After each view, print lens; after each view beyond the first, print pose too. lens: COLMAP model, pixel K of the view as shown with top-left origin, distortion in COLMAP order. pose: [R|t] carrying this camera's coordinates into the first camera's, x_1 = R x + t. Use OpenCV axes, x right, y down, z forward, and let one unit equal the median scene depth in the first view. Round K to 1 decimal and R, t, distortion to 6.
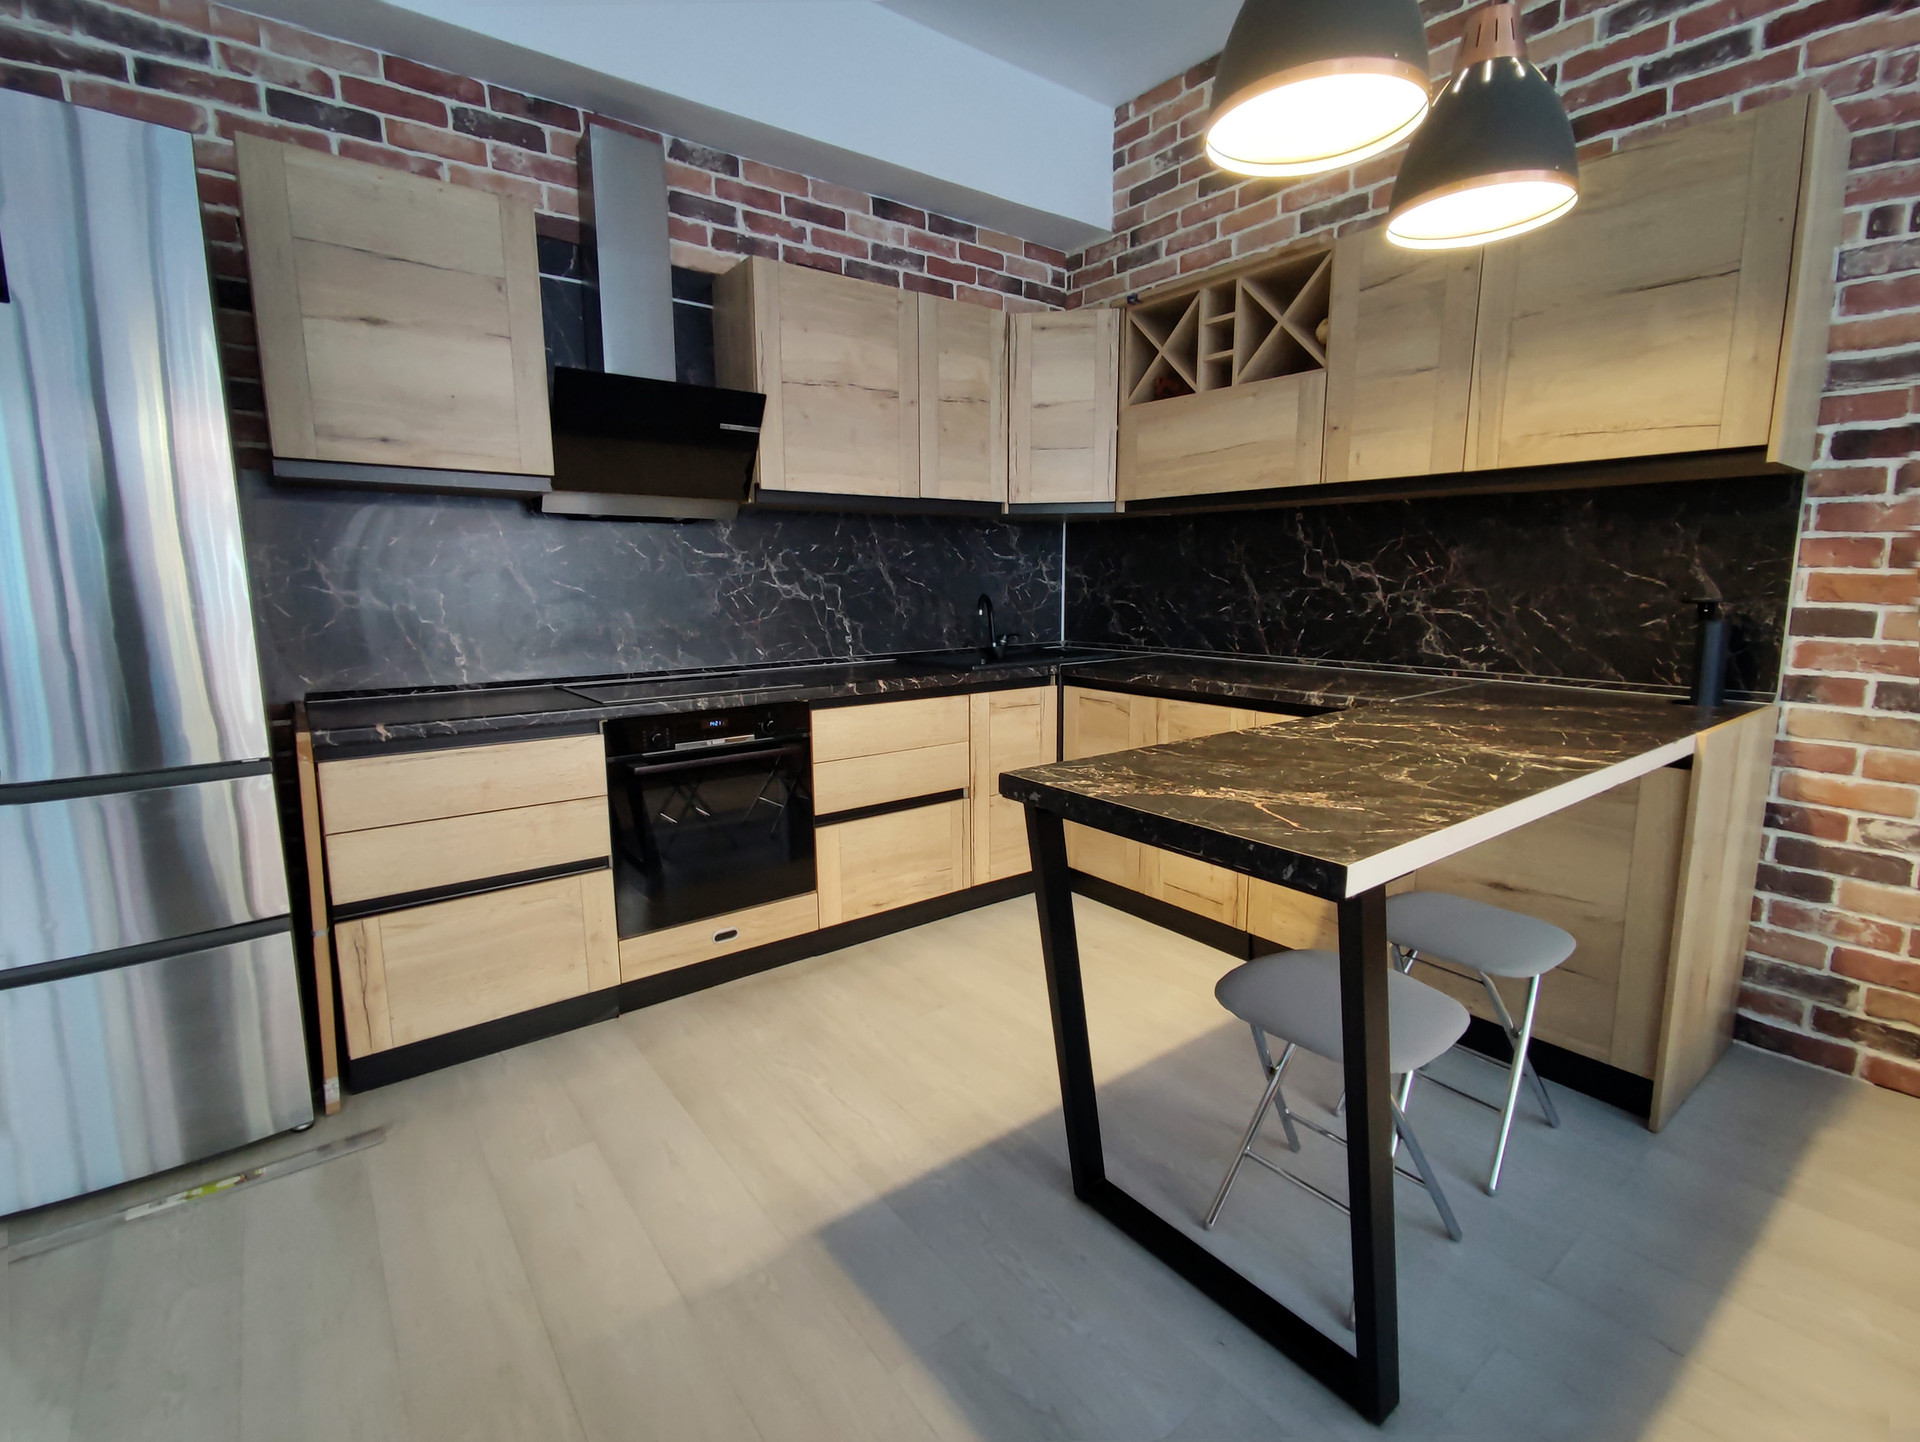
lens RADIAL K [[870.9, 0, 953.1], [0, 870.9, 710.8], [0, 0, 1]] dist [0.013159, -0.006501]
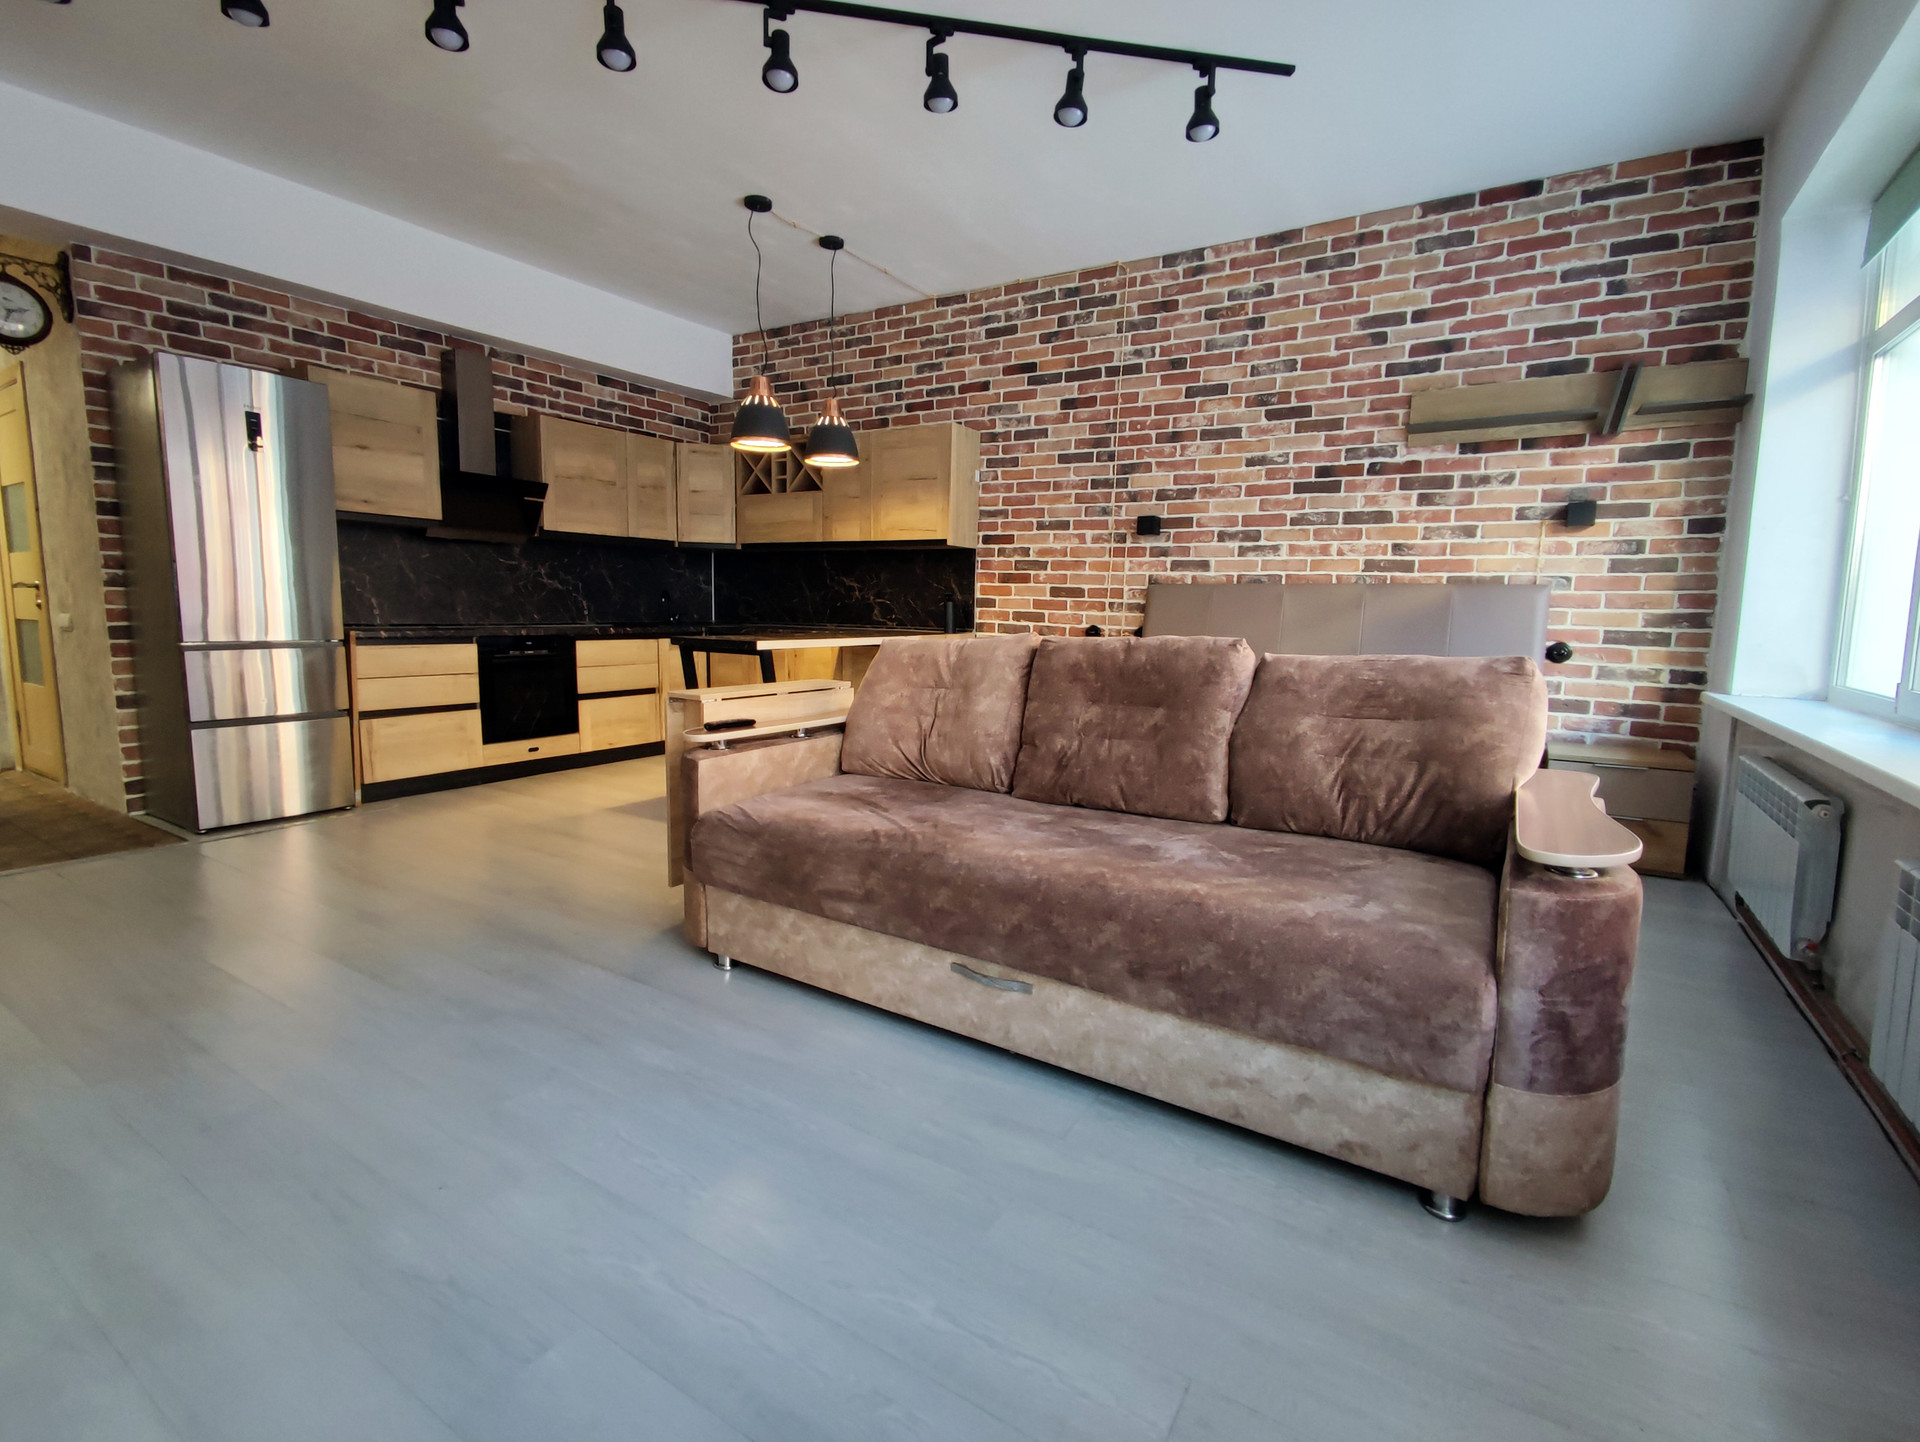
lens RADIAL K [[870.9, 0, 950.7], [0, 870.9, 712.3], [0, 0, 1]] dist [0.013159, -0.006501]
pose [[0.940333, -0.018410, 0.339758, -0.036127], [0.028055, 0.999330, -0.023496, 0.236885], [-0.339098, 0.031626, 0.940219, -1.189058]]
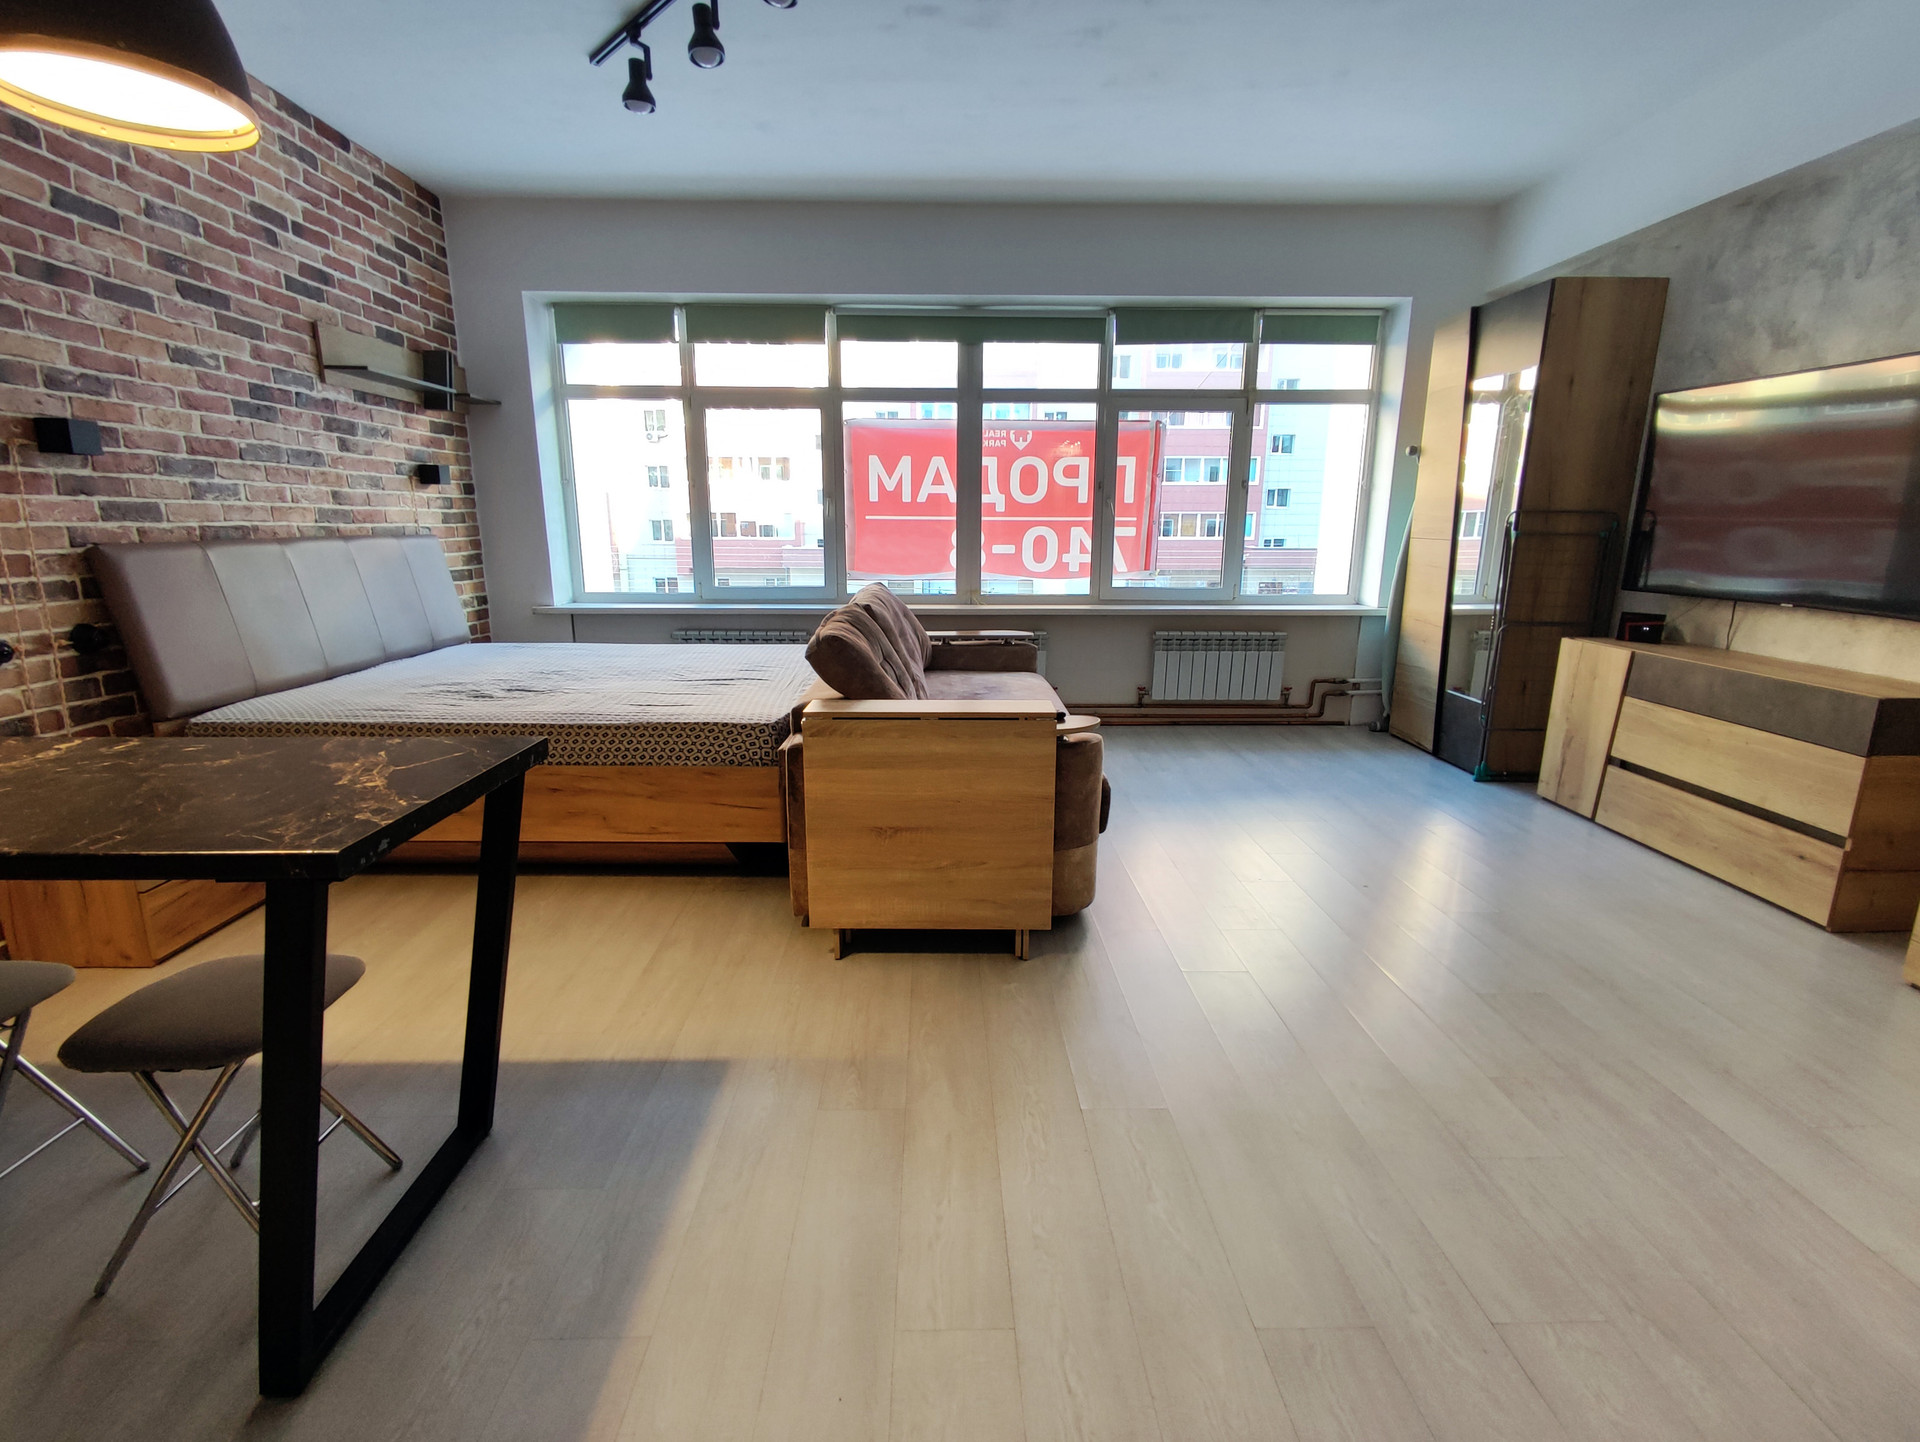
lens RADIAL K [[870.9, 0, 946.9], [0, 870.9, 713.1], [0, 0, 1]] dist [0.013159, -0.006501]
pose [[-0.801140, -0.125322, 0.585208, -0.436482], [0.094972, 0.938817, 0.331063, -0.133179], [-0.590893, 0.320806, -0.740222, 0.662414]]
